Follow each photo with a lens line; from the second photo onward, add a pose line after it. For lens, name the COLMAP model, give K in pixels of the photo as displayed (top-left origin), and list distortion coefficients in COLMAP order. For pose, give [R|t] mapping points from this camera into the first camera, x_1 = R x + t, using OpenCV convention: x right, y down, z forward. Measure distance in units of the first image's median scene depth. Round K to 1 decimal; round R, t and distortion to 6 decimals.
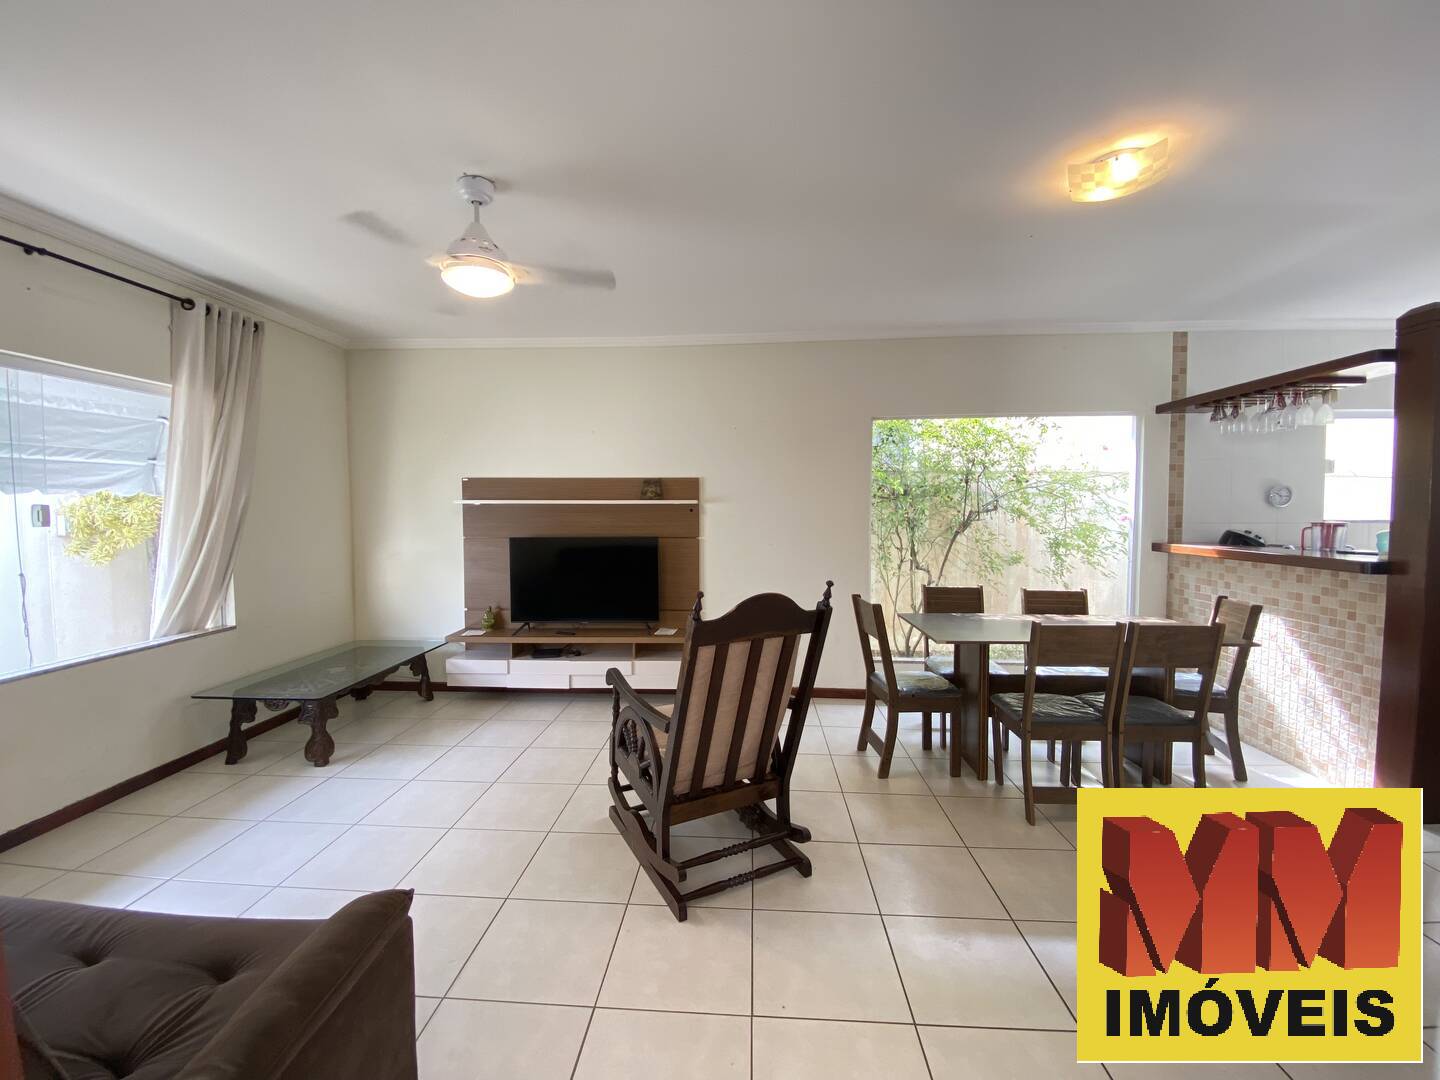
lens RADIAL K [[587.2, 0, 722.8], [0, 587.2, 531.3], [0, 0, 1]] dist [0.006251, -0.008635]
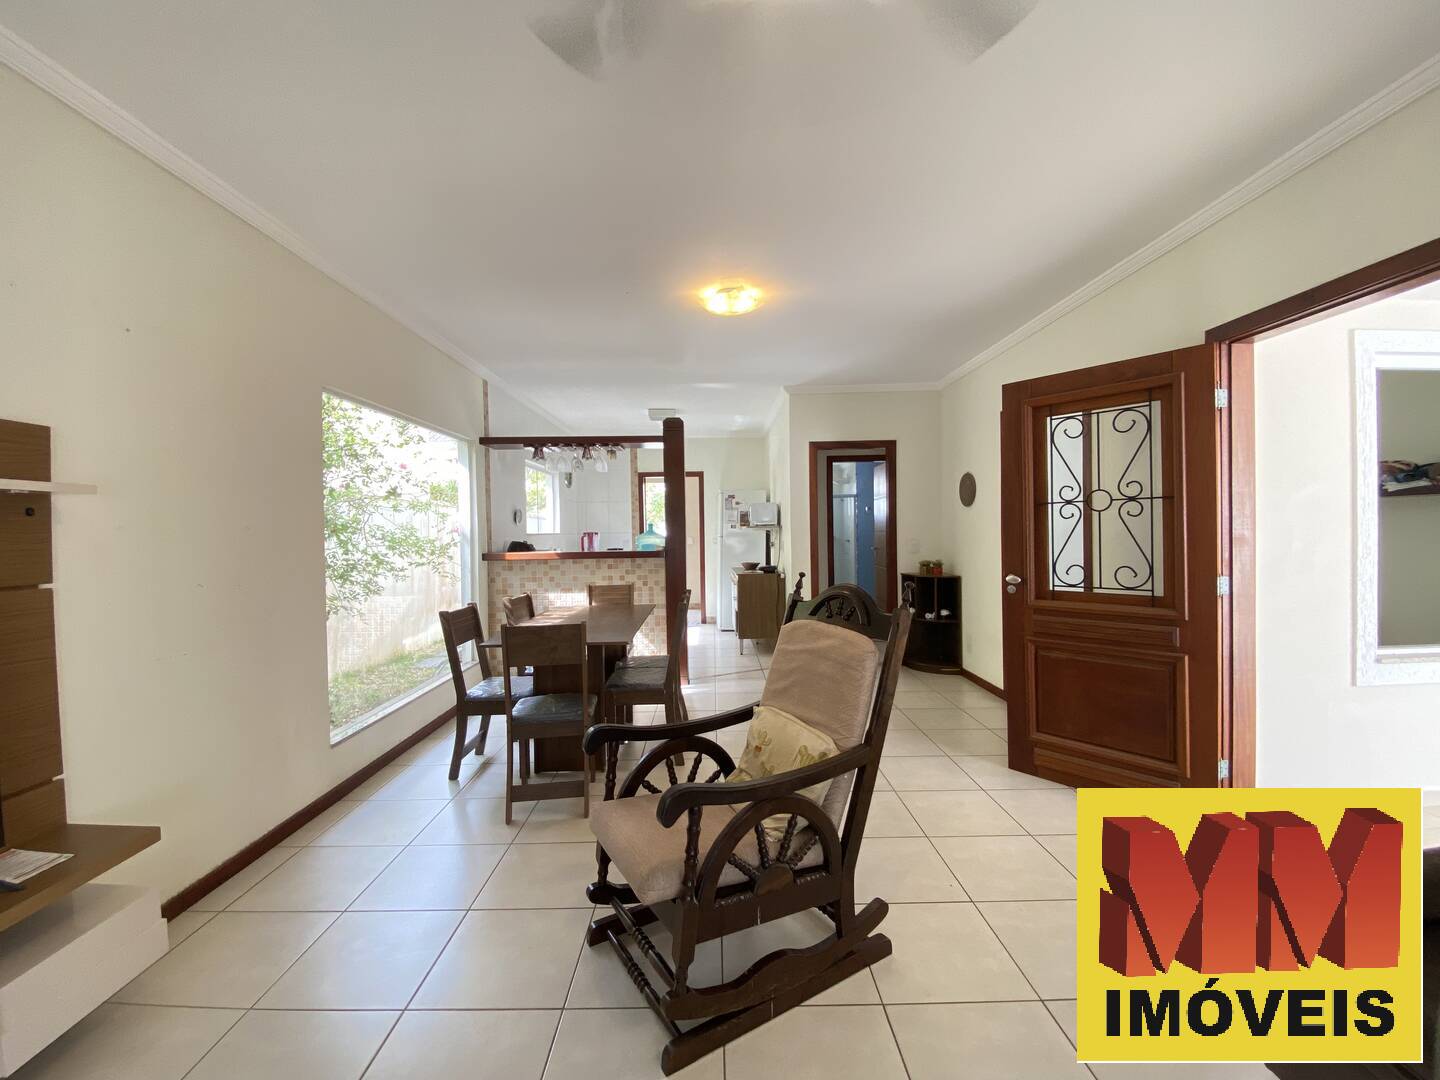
lens RADIAL K [[587.2, 0, 715.2], [0, 587.2, 539.9], [0, 0, 1]] dist [0.006251, -0.008635]
pose [[-0.093241, -0.010903, 0.995584, -0.501217], [0.053173, 0.998458, 0.015915, -0.000845], [-0.994223, 0.054422, -0.092518, 0.701301]]
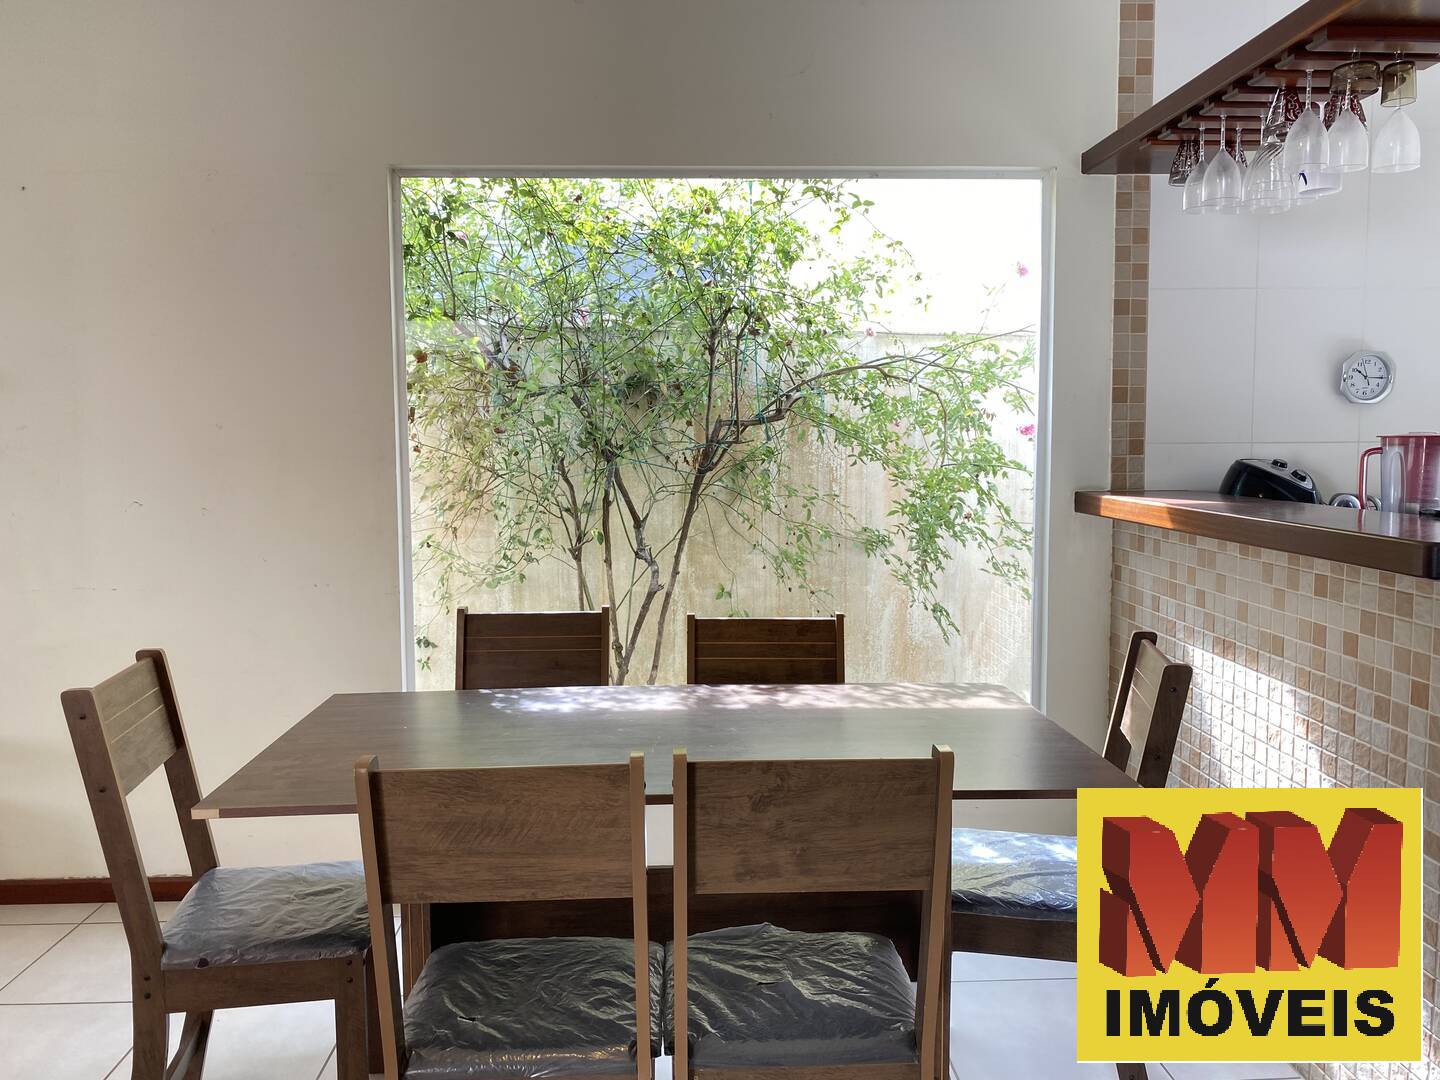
lens RADIAL K [[1084.4, 0, 728.3], [0, 1084.4, 504.4], [0, 0, 1]] dist [0.025764, 0.000461]
pose [[0.994200, -0.007397, 0.107296, 0.438673], [0.004631, 0.999651, 0.026001, 0.007970], [-0.107451, -0.025353, 0.993887, 0.289710]]
